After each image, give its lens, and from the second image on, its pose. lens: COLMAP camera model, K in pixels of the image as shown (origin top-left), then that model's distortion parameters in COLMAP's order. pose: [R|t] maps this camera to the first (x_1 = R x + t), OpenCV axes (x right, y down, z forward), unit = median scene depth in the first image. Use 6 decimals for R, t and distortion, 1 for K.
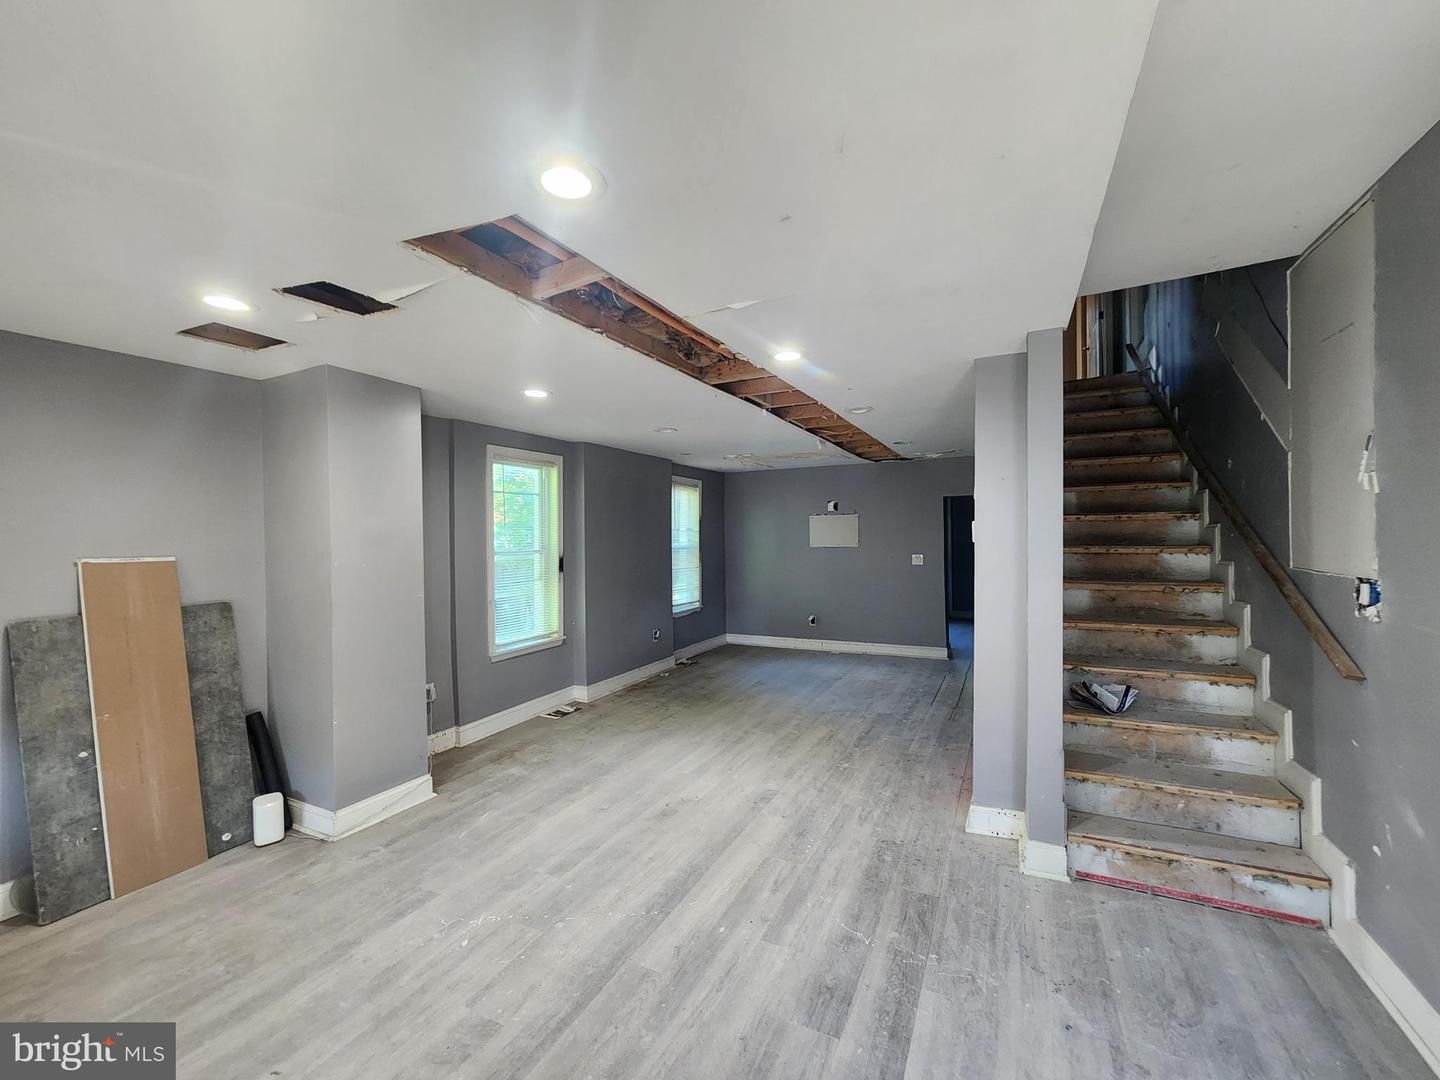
lens RADIAL K [[589.6, 0, 730.6], [0, 589.6, 541.6], [0, 0, 1]] dist [-0.001518, -0.000522]
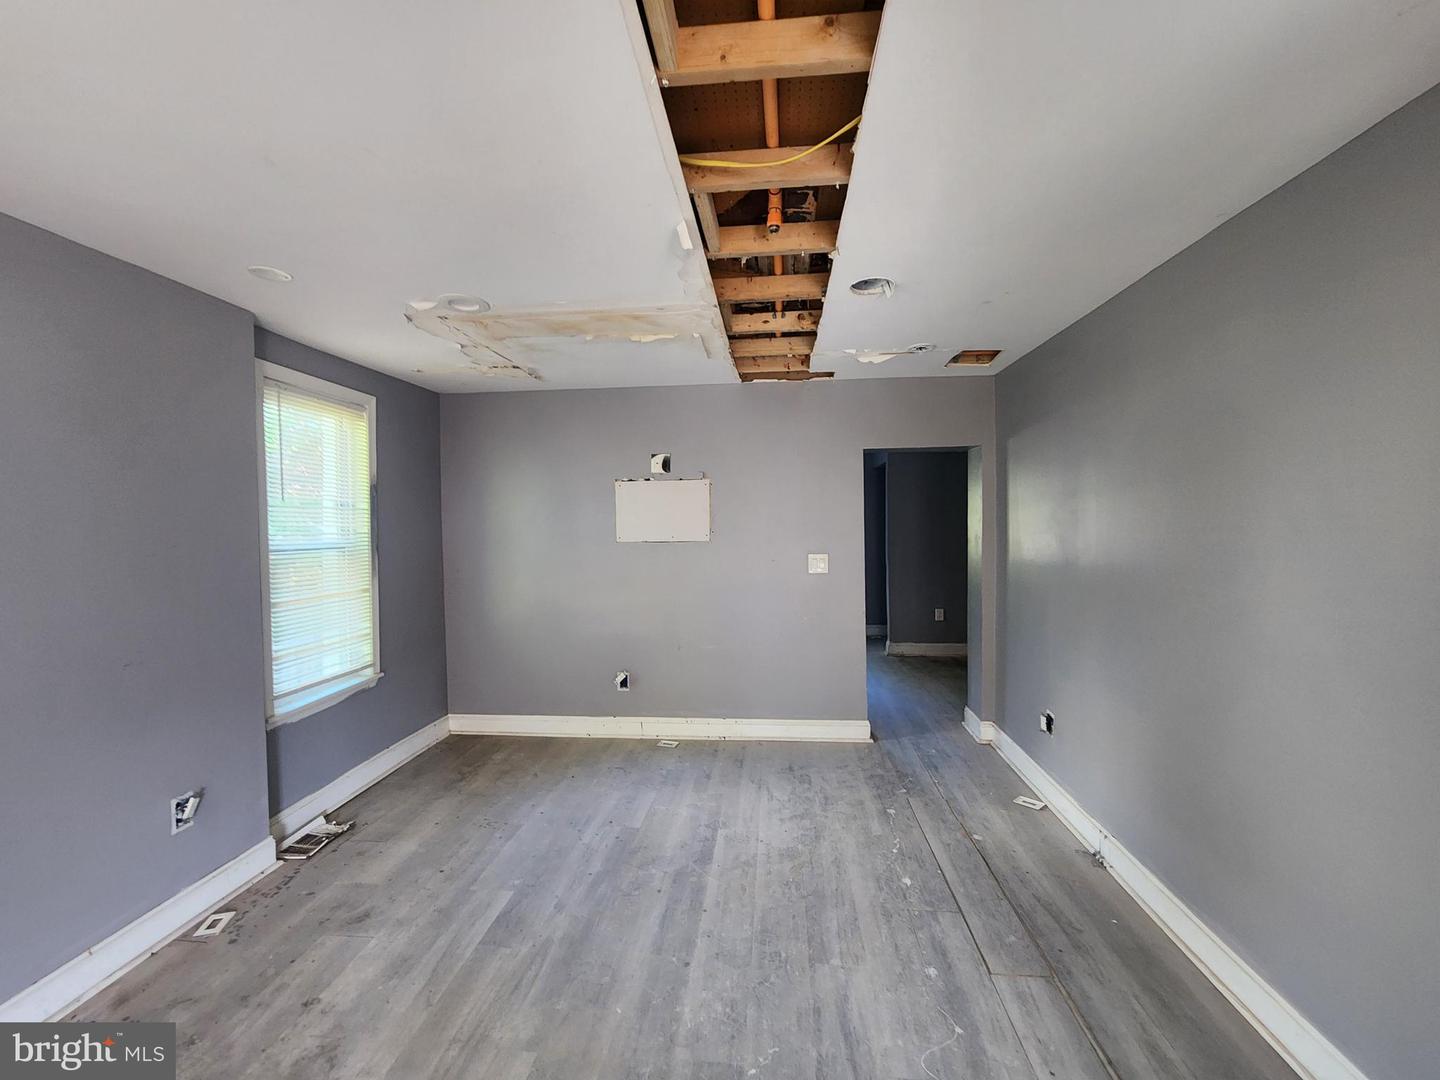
lens RADIAL K [[589.6, 0, 730.6], [0, 589.6, 541.6], [0, 0, 1]] dist [-0.001518, -0.000522]
pose [[0.930323, -0.011978, 0.366545, 0.038753], [0.004285, 0.999753, 0.021793, -0.002070], [-0.366716, -0.018704, 0.930145, 0.502982]]
